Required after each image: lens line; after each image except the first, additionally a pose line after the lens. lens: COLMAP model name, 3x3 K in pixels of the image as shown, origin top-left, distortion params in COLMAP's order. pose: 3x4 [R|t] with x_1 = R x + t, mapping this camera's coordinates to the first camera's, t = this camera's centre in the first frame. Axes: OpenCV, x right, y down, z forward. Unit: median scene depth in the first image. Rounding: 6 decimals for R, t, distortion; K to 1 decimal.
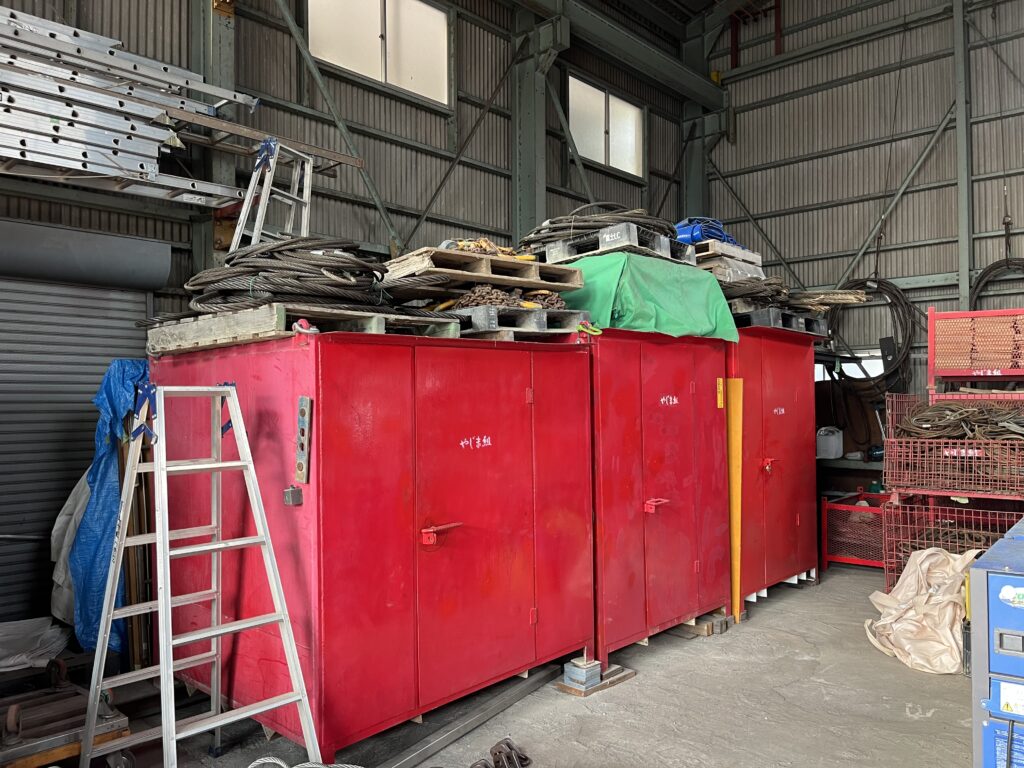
lens RADIAL K [[765.4, 0, 510.5], [0, 765.4, 389.0], [0, 0, 1]] dist [0.080525, -0.119400]
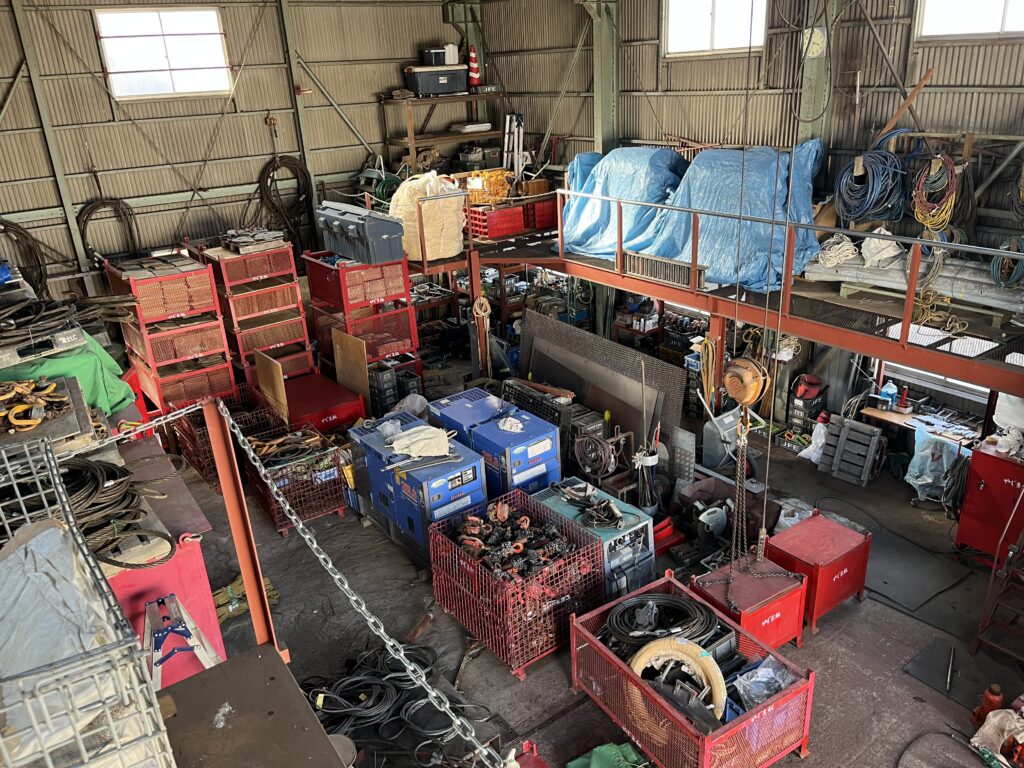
lens RADIAL K [[765.4, 0, 510.5], [0, 765.4, 389.0], [0, 0, 1]] dist [0.080525, -0.119400]
pose [[0.221938, -0.374344, 0.900339, -0.803296], [0.042208, 0.926190, 0.374688, -0.518933], [-0.974147, -0.045156, 0.221358, 0.010638]]
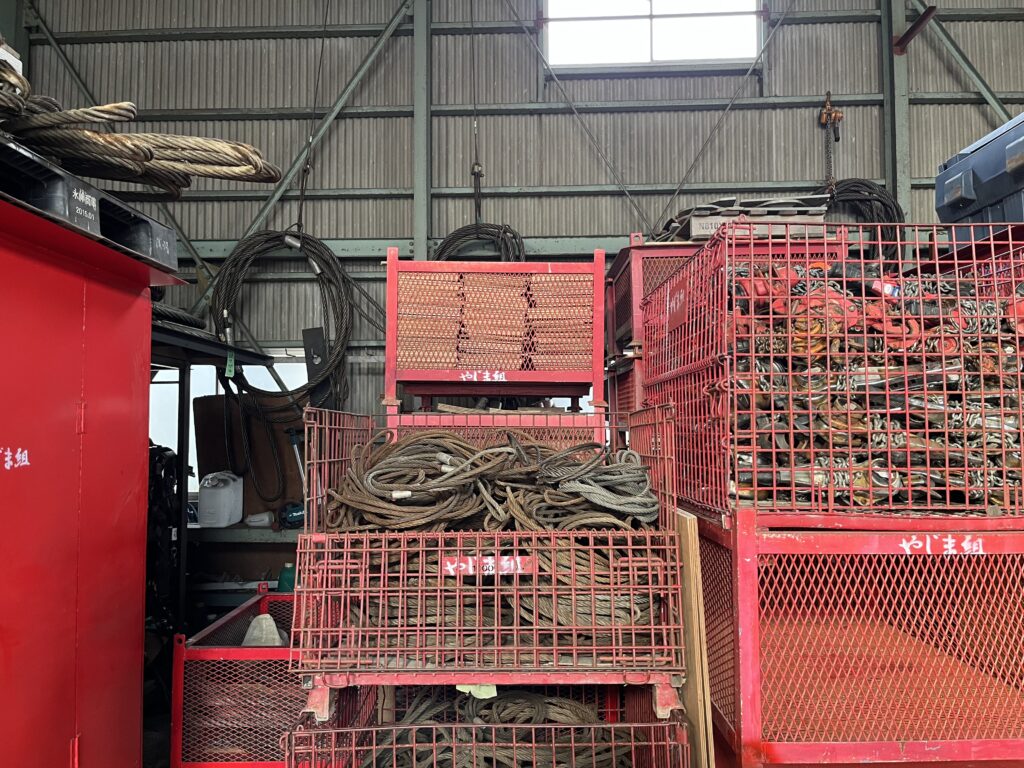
lens RADIAL K [[765.4, 0, 510.5], [0, 765.4, 389.0], [0, 0, 1]] dist [0.080525, -0.119400]
pose [[0.763742, 0.034168, 0.644616, 0.344478], [-0.011022, 0.999143, -0.039901, 0.010551], [-0.645427, 0.023369, 0.763464, 0.700951]]
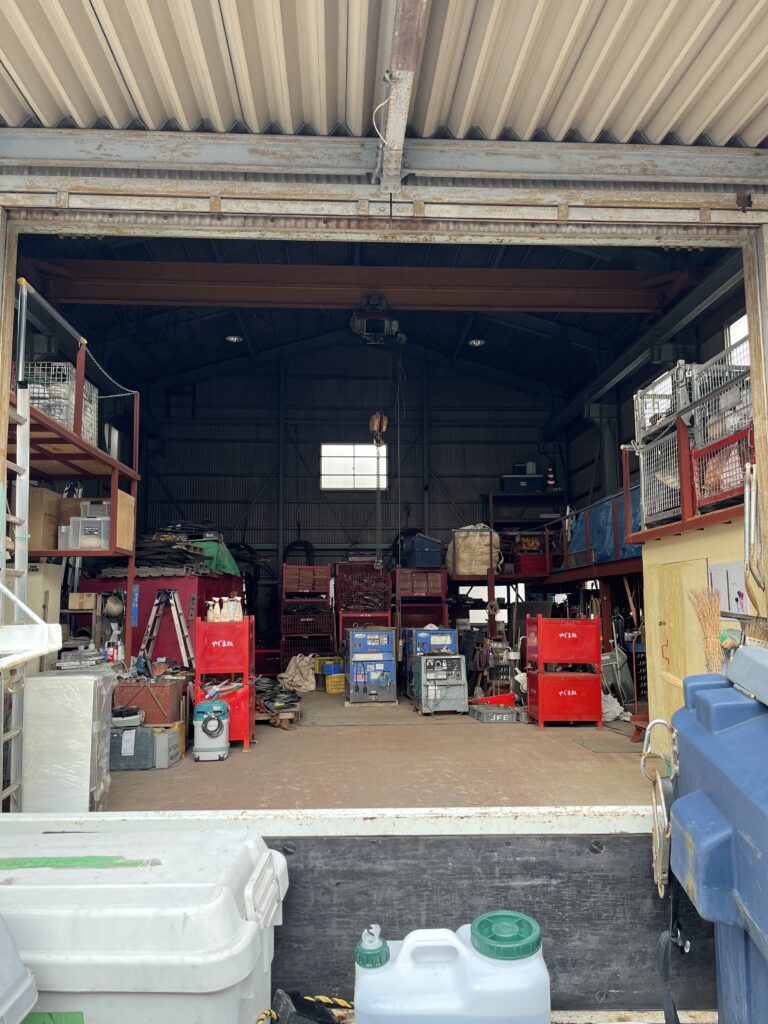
lens RADIAL K [[765.4, 0, 384.0], [0, 765.4, 512.0], [0, 0, 1]] dist [0.080525, -0.119400]
pose [[0.689202, 0.091304, 0.718794, -1.231721], [-0.005086, 0.992614, -0.121210, 0.030370], [-0.724552, 0.079882, 0.684576, -1.105847]]
